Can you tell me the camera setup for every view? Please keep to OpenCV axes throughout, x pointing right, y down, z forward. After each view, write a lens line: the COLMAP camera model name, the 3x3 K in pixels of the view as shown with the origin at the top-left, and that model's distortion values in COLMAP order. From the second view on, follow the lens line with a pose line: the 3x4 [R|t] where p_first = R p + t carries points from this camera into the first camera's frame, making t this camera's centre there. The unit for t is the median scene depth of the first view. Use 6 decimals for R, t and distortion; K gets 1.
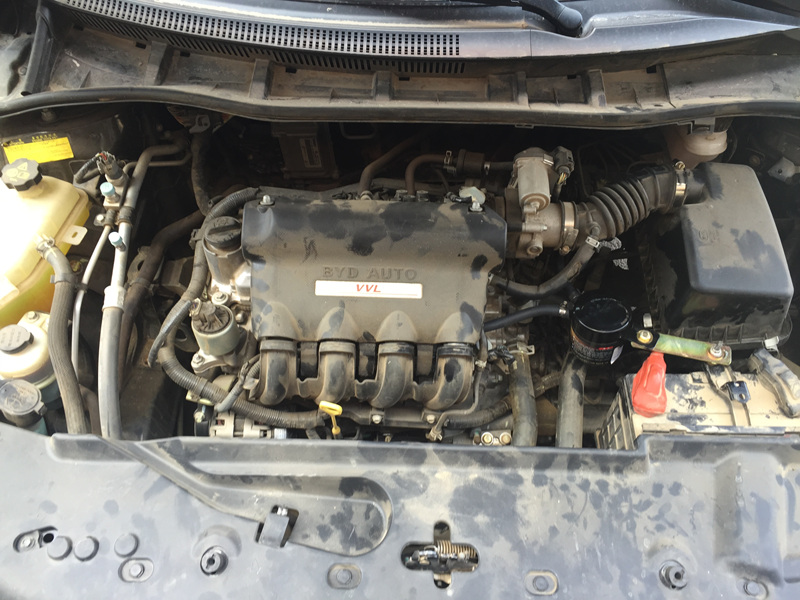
lens RADIAL K [[679.7, 0, 400.0], [0, 679.7, 300.0], [0, 0, 1]] dist [0.075081, -0.104463]
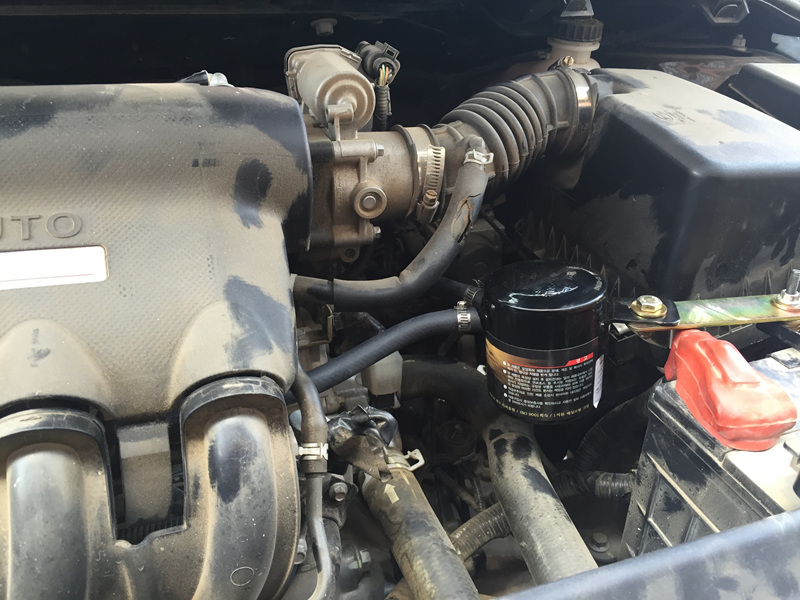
lens RADIAL K [[679.7, 0, 400.0], [0, 679.7, 300.0], [0, 0, 1]] dist [0.075081, -0.104463]
pose [[0.931653, -0.146187, 0.332644, 0.052021], [0.279202, 0.873902, -0.397921, 0.186376], [-0.232528, 0.463599, 0.854989, 0.649965]]
